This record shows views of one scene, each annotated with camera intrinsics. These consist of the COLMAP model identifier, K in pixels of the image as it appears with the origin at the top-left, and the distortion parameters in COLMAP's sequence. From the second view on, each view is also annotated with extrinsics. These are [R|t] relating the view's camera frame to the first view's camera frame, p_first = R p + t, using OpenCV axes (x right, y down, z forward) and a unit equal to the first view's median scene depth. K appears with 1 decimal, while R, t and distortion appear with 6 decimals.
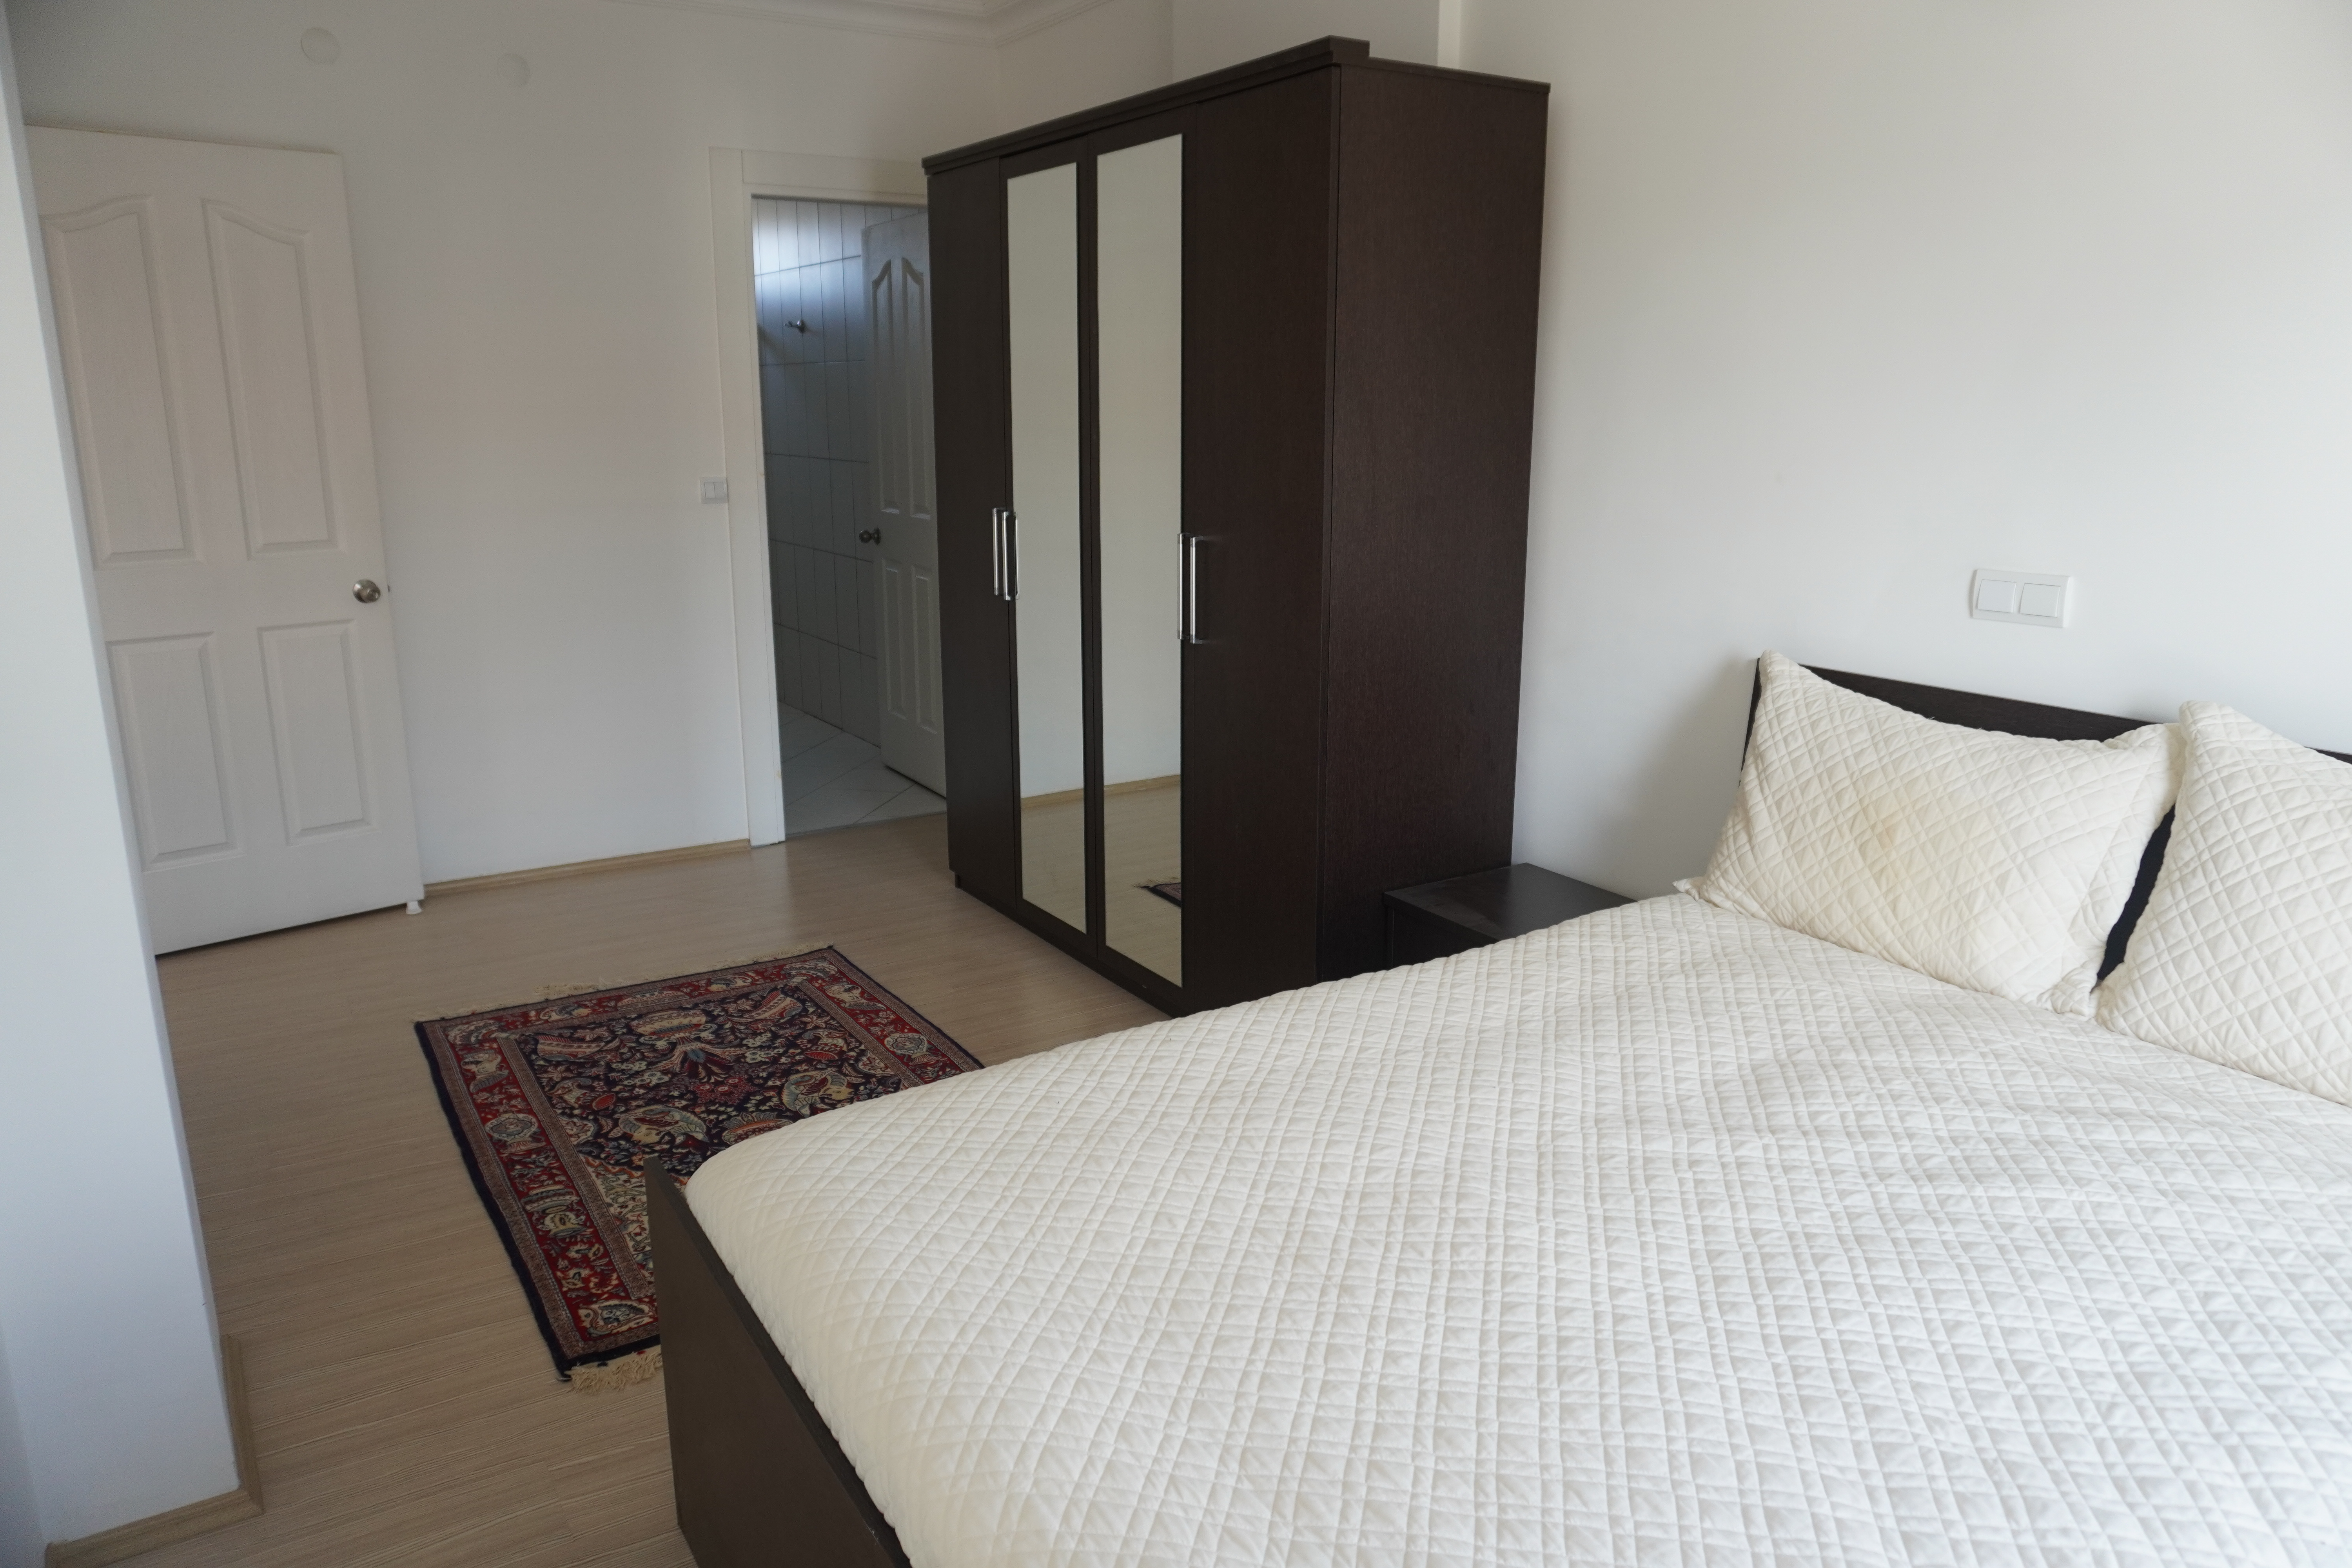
lens RADIAL K [[1565.5, 0, 1175.6], [0, 1565.5, 768.3], [0, 0, 1]] dist [-0.054367, 0.033456]
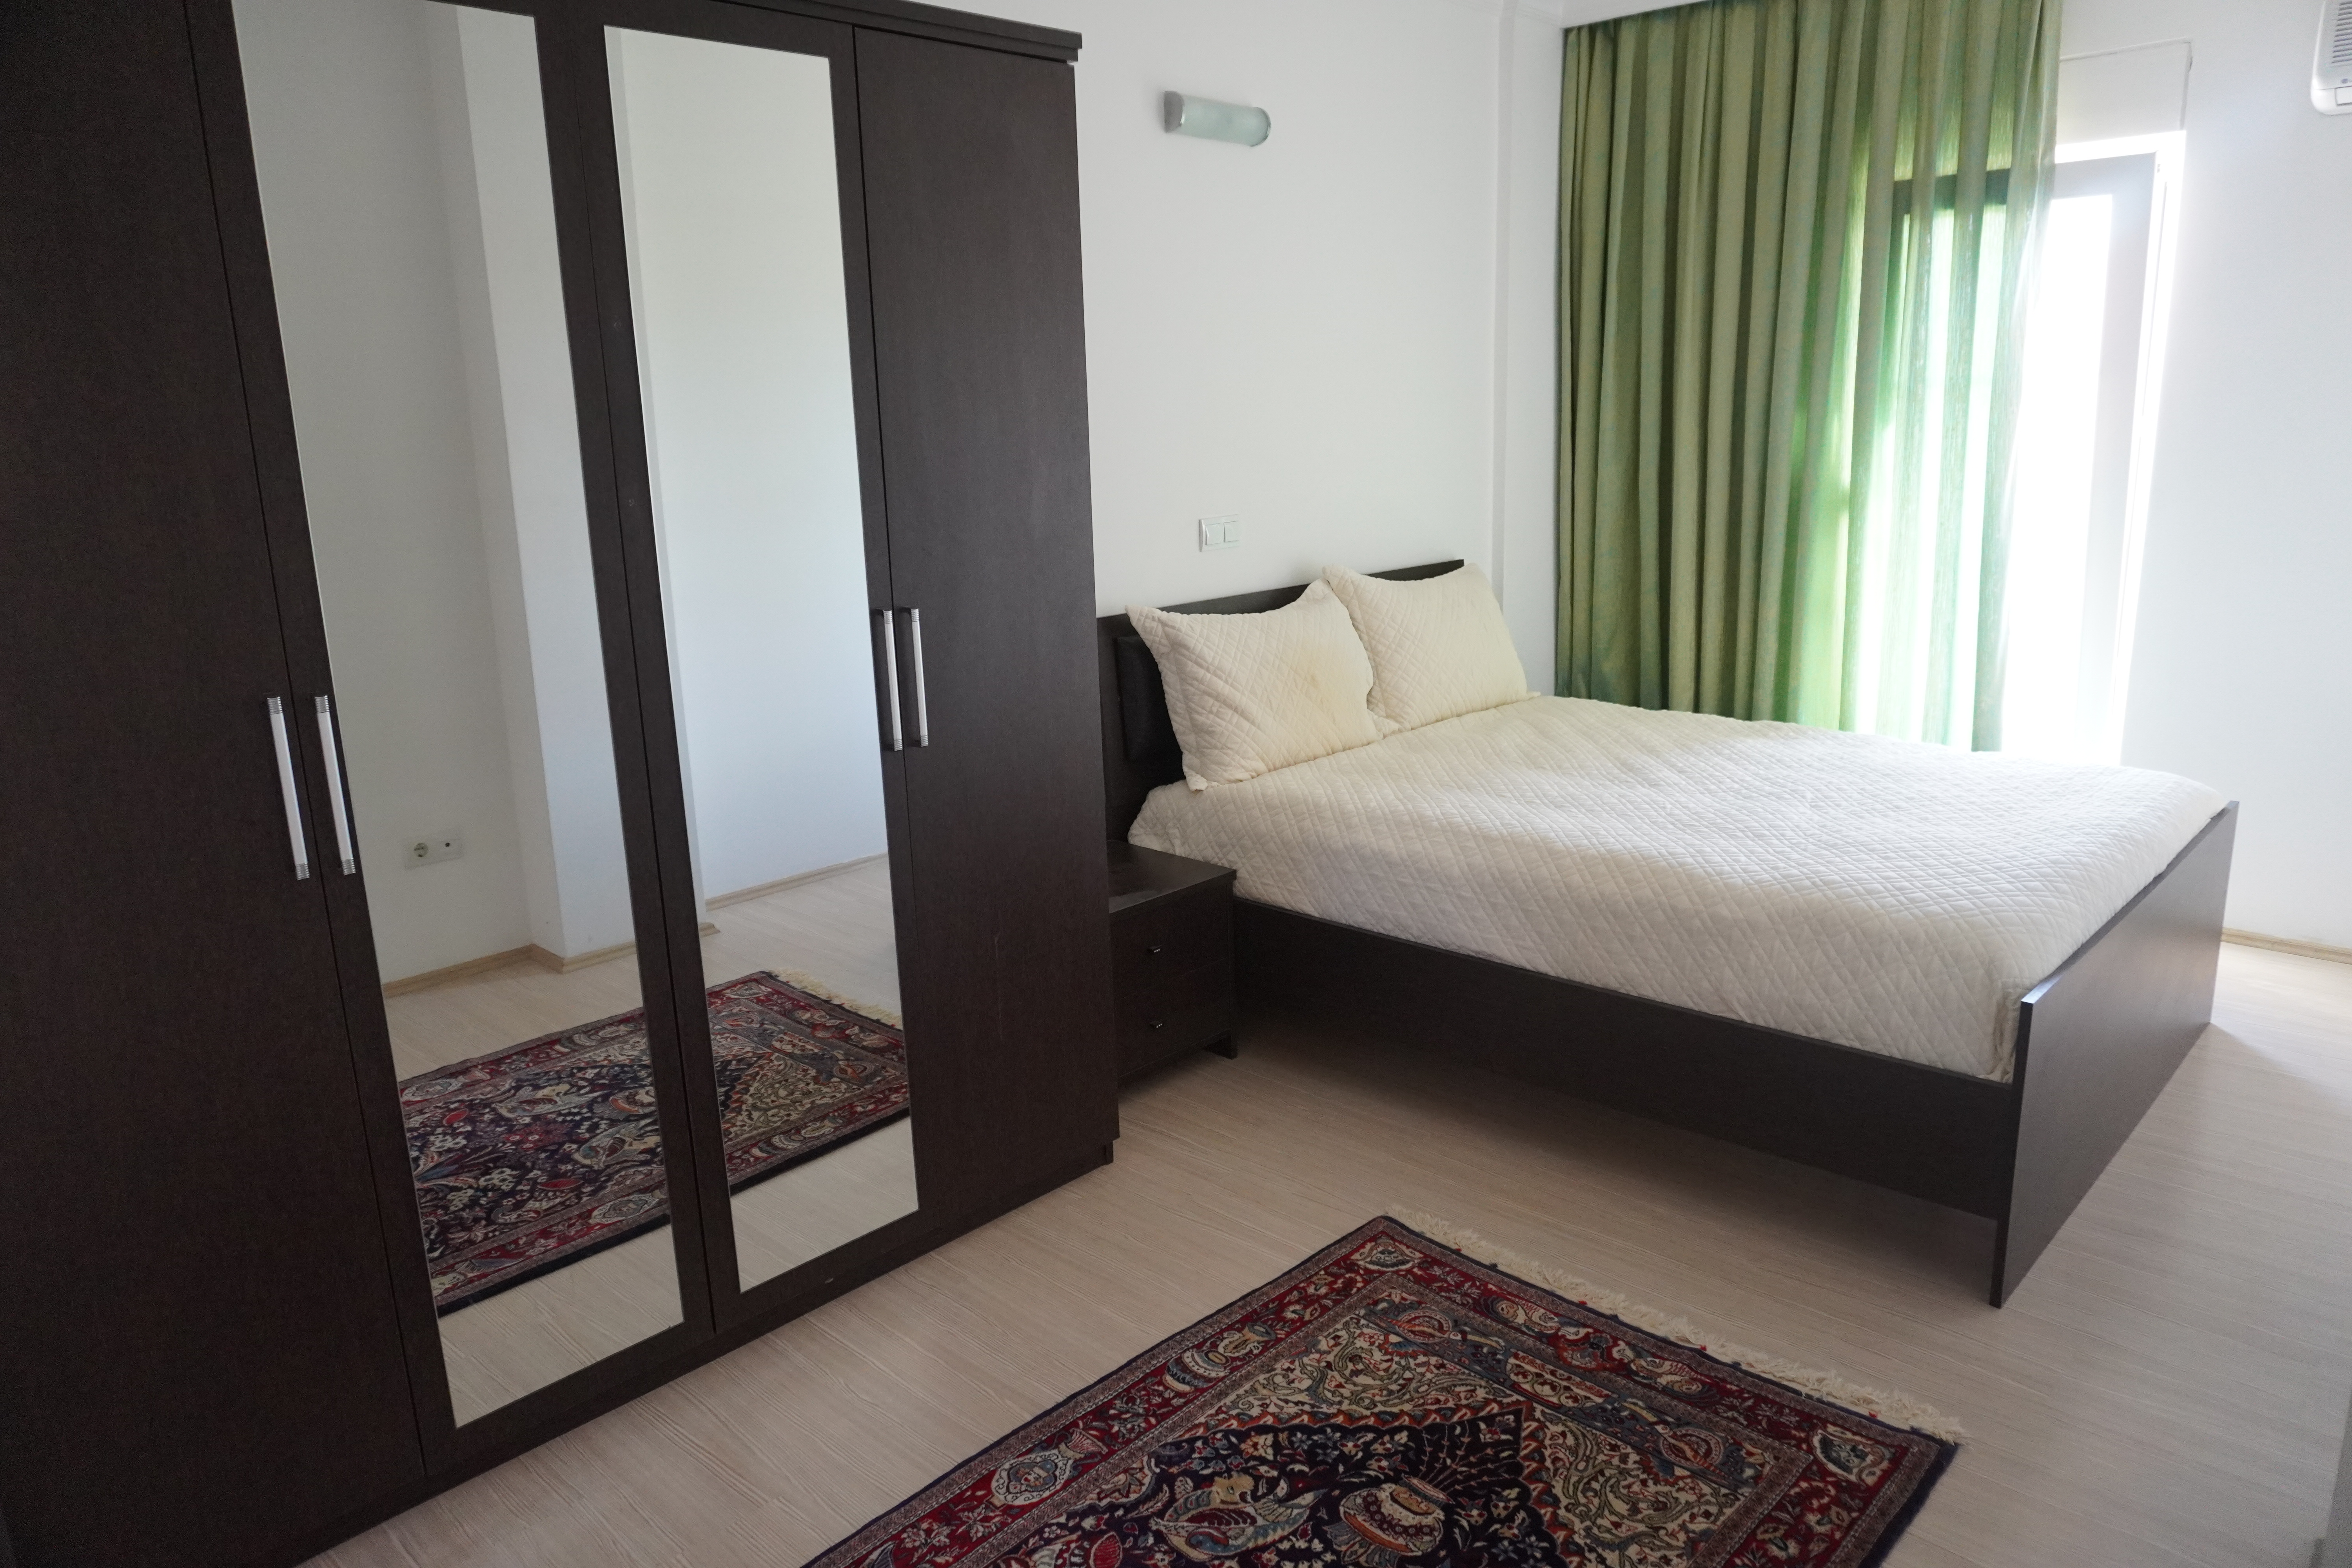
lens RADIAL K [[1565.5, 0, 1173.9], [0, 1565.5, 789.6], [0, 0, 1]] dist [-0.054367, 0.033456]
pose [[-0.238061, -0.227816, 0.944154, -0.810850], [0.253926, 0.923692, 0.286904, -0.272155], [-0.937469, 0.308046, -0.162047, 1.114537]]
